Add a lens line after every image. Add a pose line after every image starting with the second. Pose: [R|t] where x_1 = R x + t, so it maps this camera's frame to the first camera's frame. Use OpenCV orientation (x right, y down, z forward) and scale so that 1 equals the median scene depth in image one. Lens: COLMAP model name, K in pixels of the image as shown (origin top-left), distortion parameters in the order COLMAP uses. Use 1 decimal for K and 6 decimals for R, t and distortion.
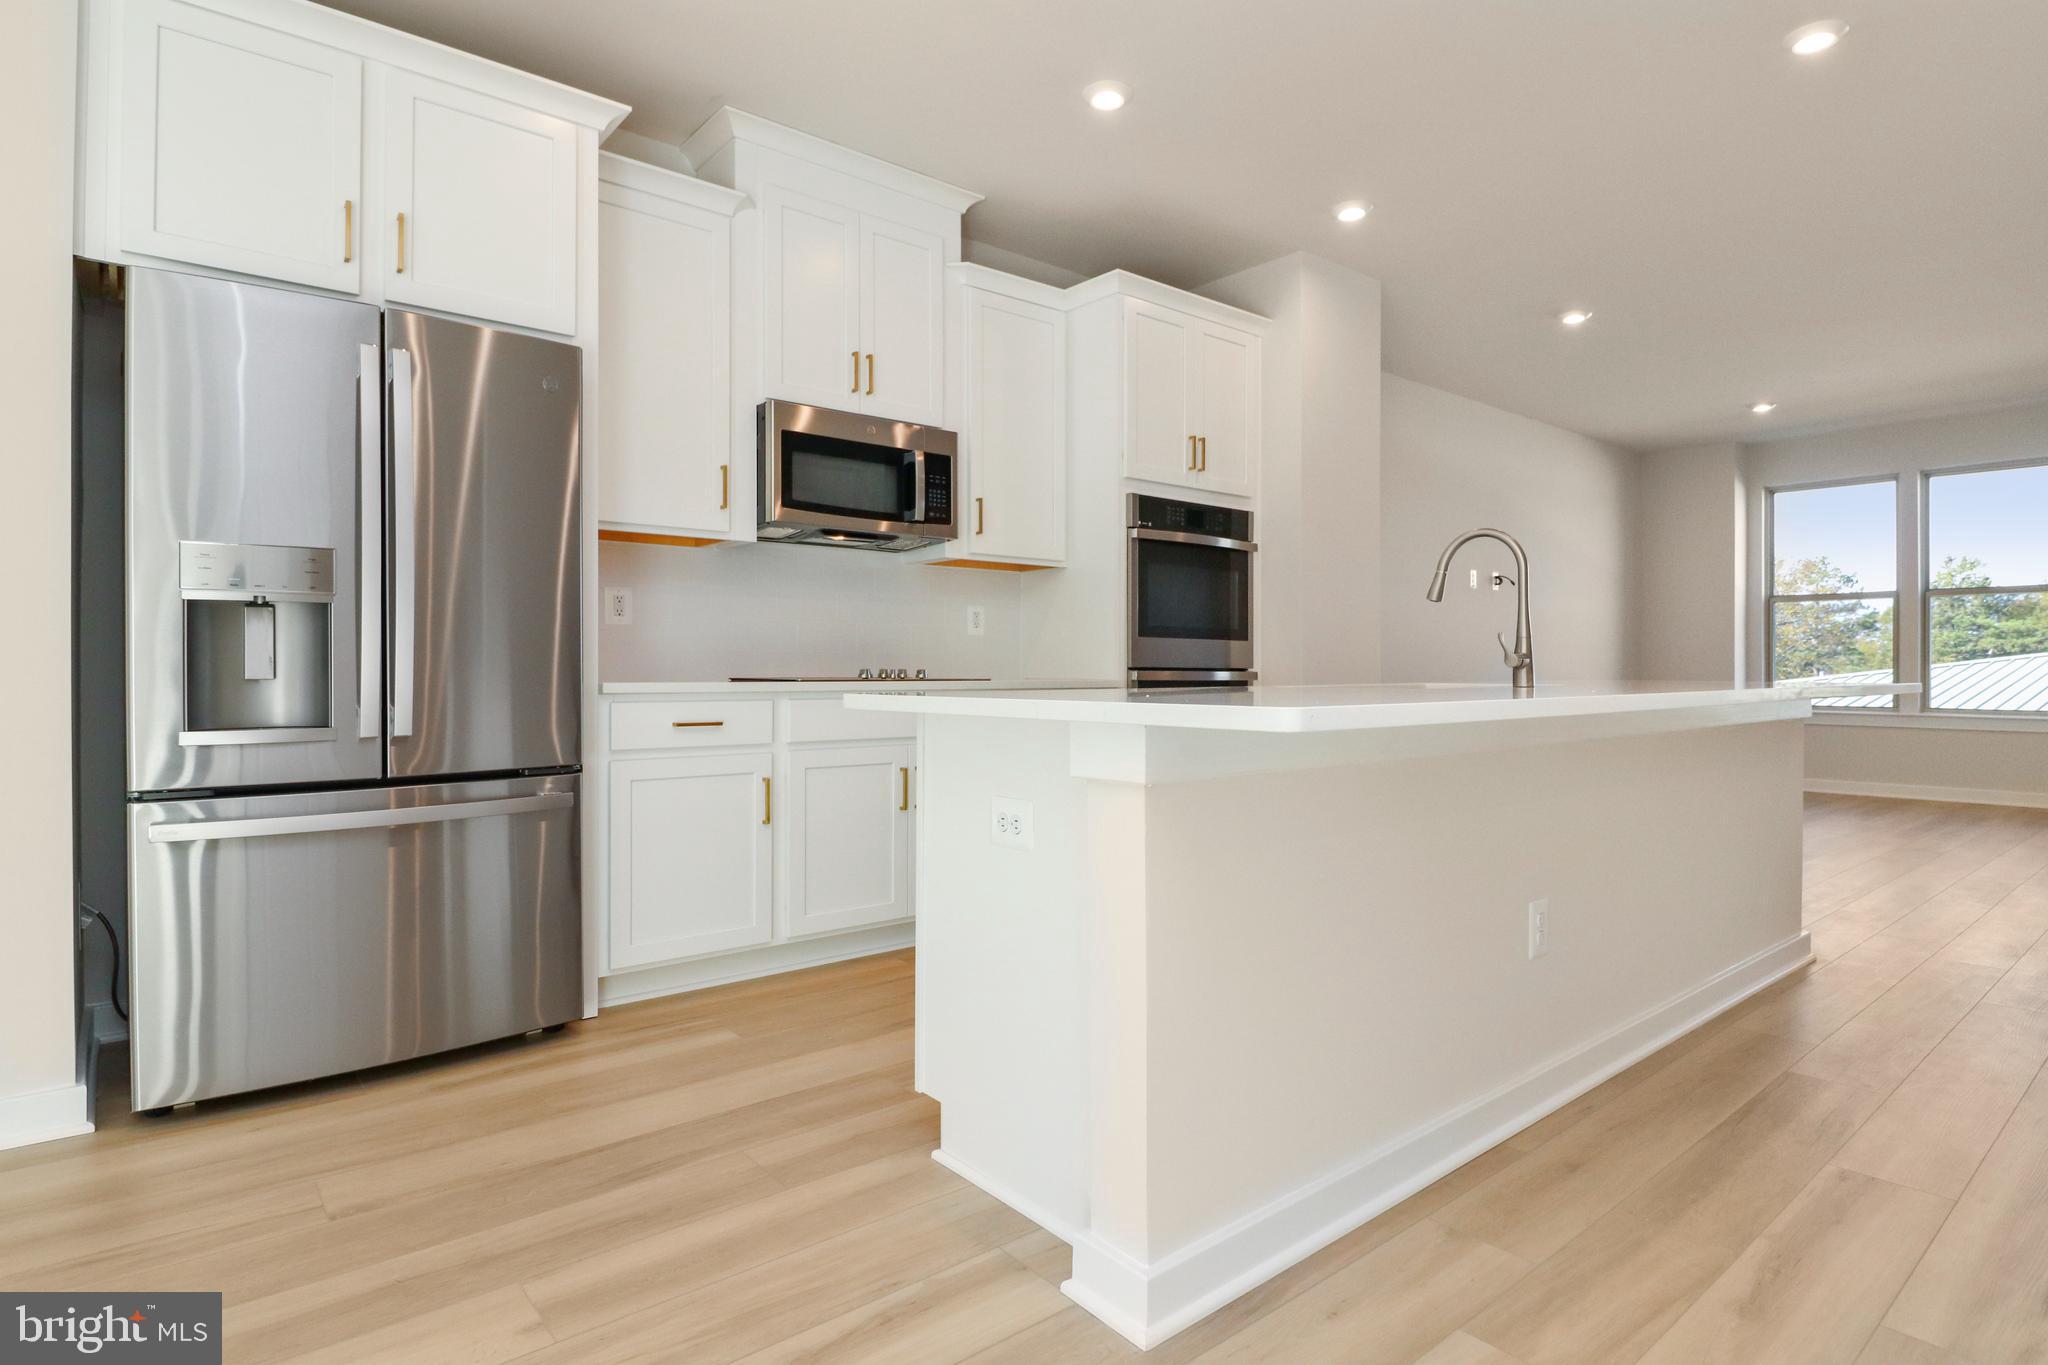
lens RADIAL K [[1070.7, 0, 1024.0], [0, 1070.7, 682.5], [0, 0, 1]] dist [-0.000028, 0.000138]
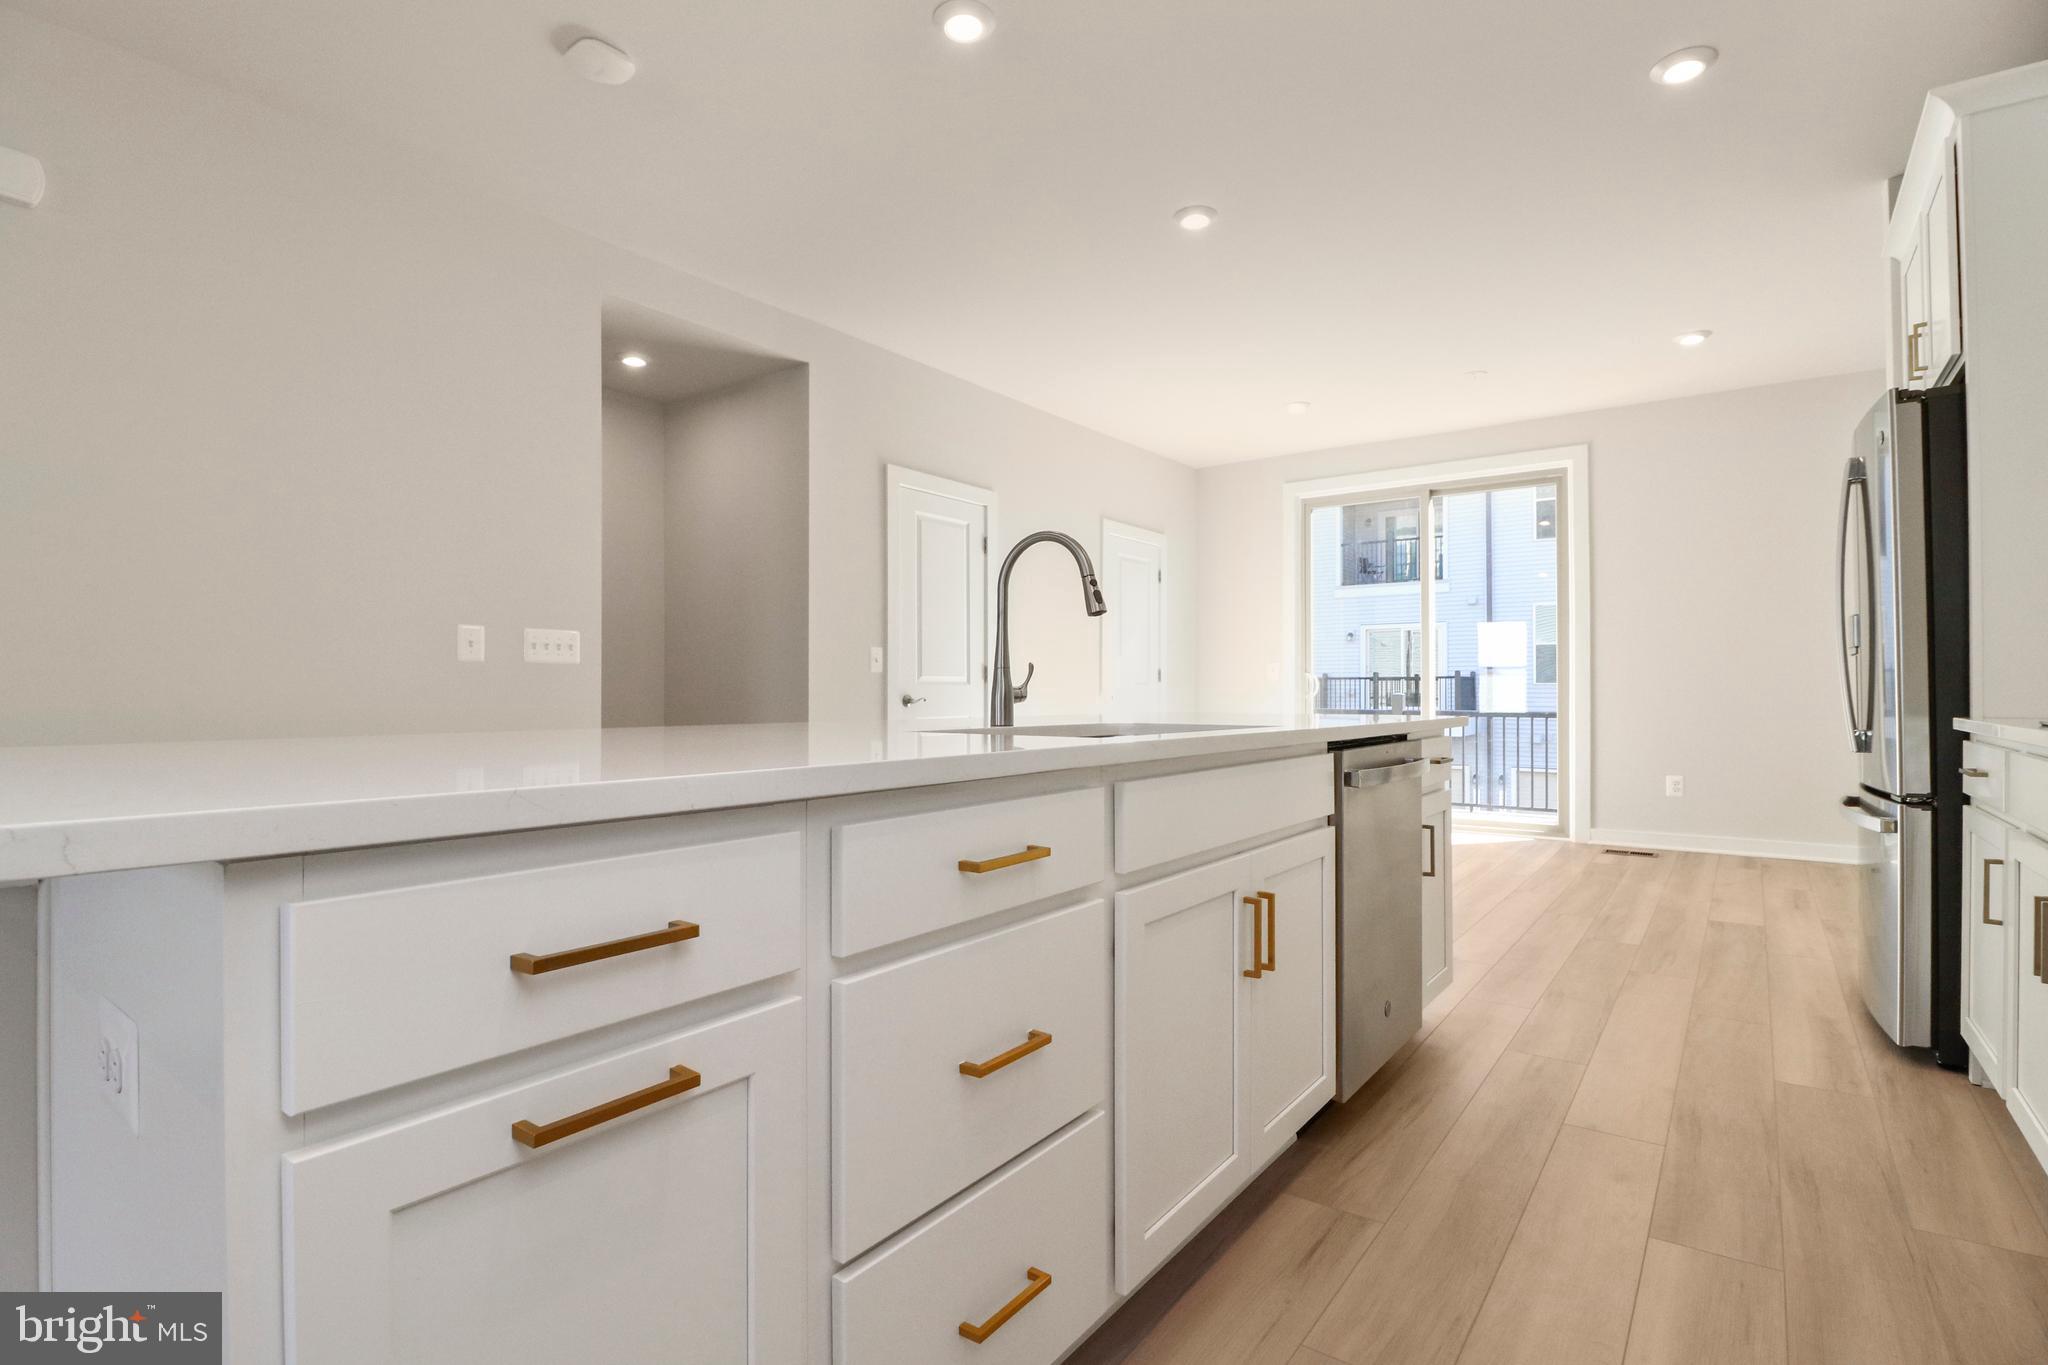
lens RADIAL K [[983.5, 0, 1024.0], [0, 983.5, 682.5], [0, 0, 1]] dist [-0.003482, -0.010280]
pose [[-0.970078, -0.002318, -0.242783, 0.479616], [-0.002416, 0.999997, 0.000107, -0.023544], [0.242782, 0.000690, -0.970081, 1.318551]]
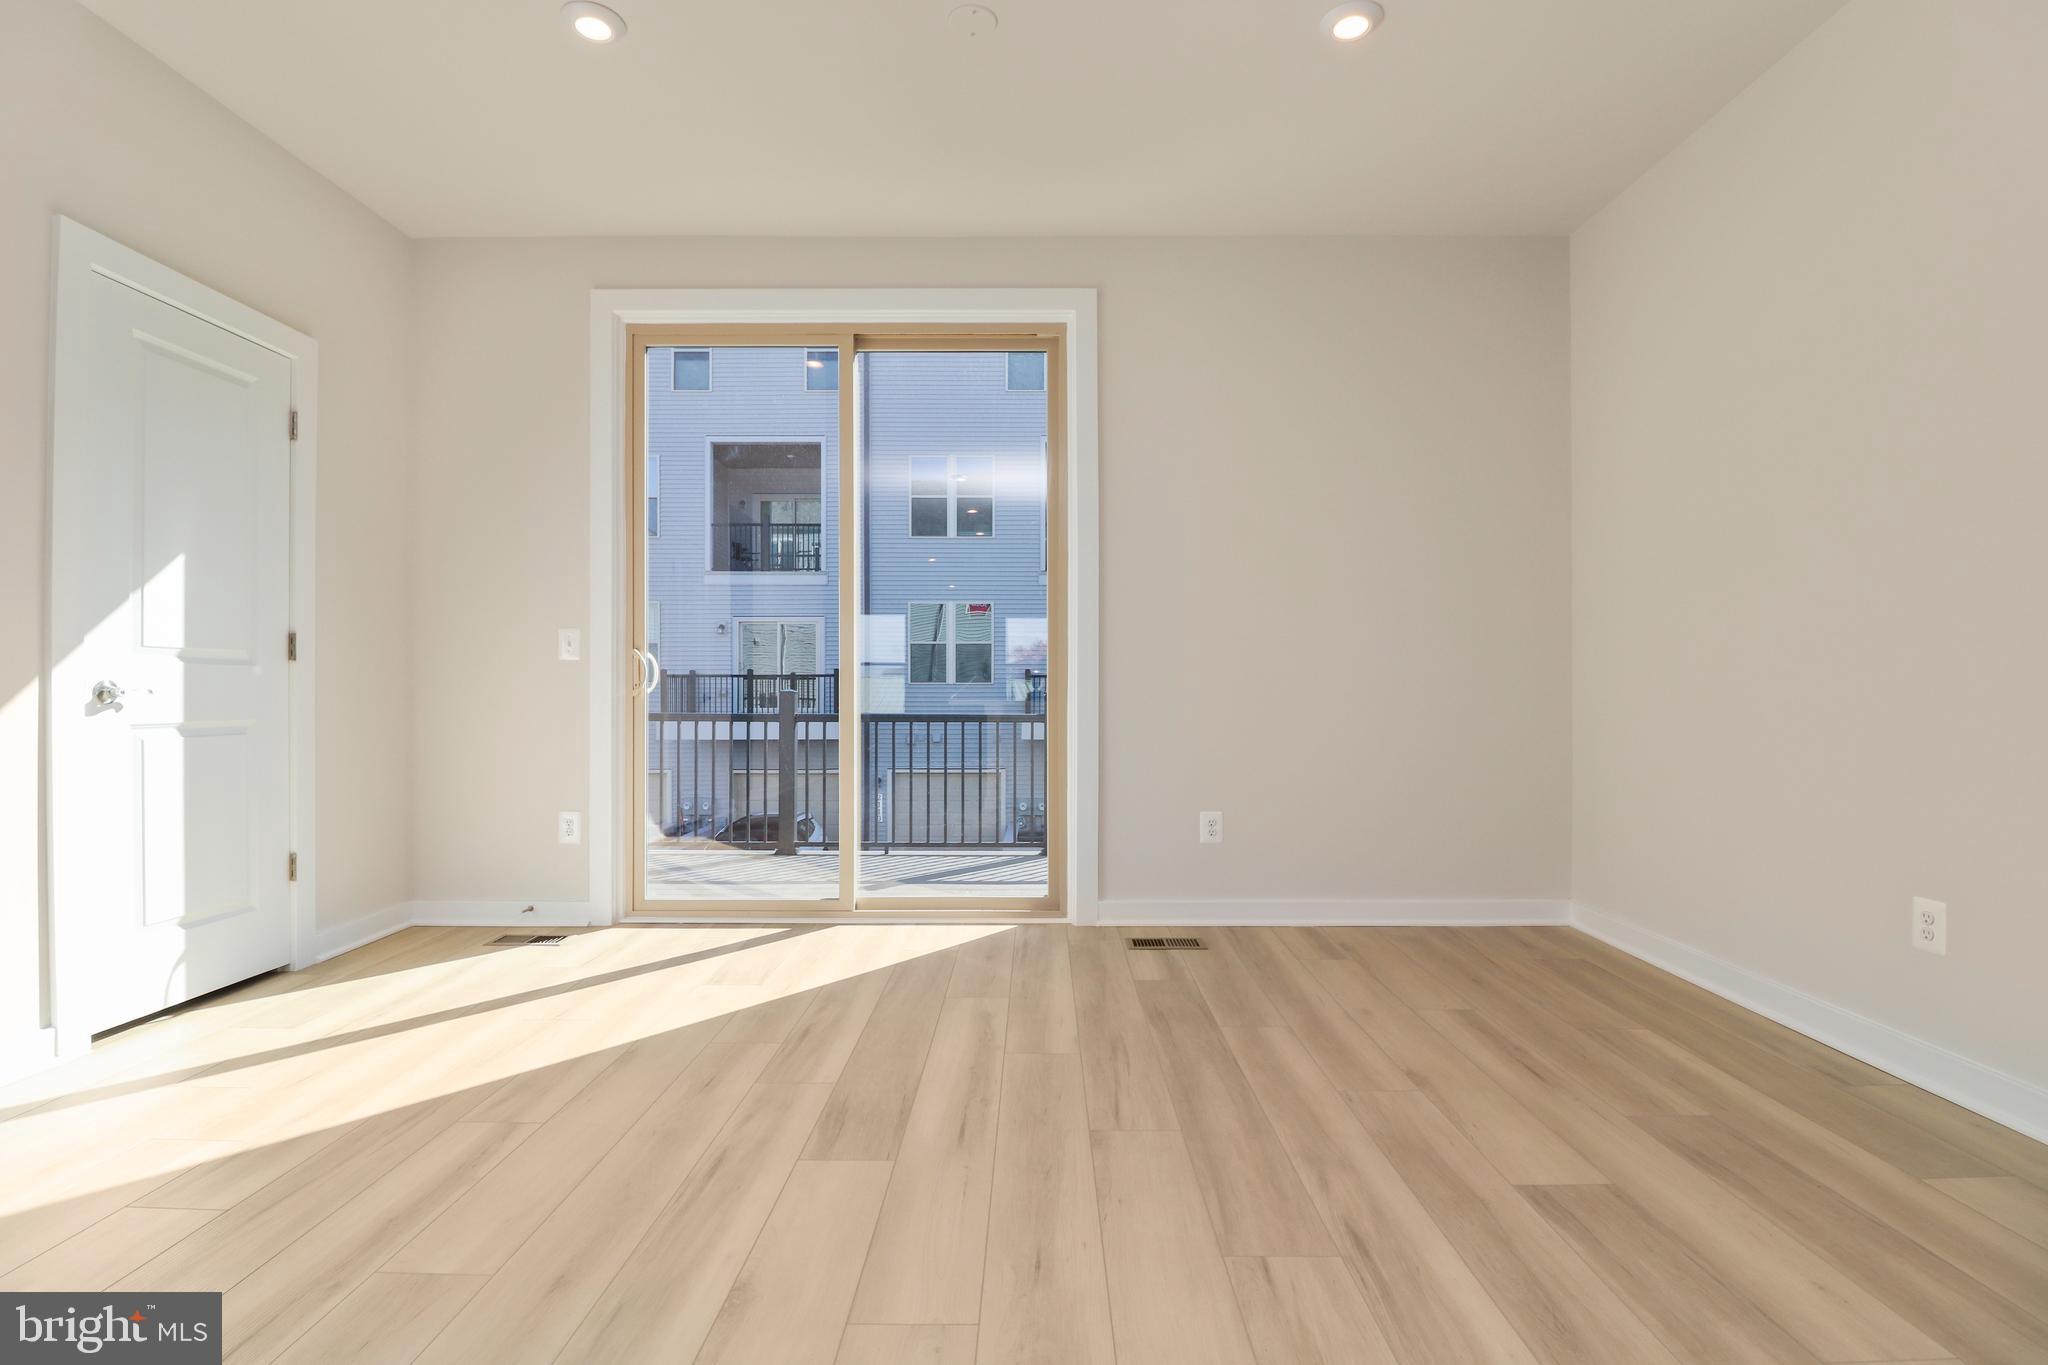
lens RADIAL K [[955.4, 0, 1032.6], [0, 955.4, 695.0], [0, 0, 1]] dist [0.000796, -0.013097]
pose [[-0.637430, 0.002113, -0.770506, -0.048521], [-0.006667, 0.999944, 0.008257, -0.004922], [0.770480, 0.010400, -0.637380, 0.497869]]
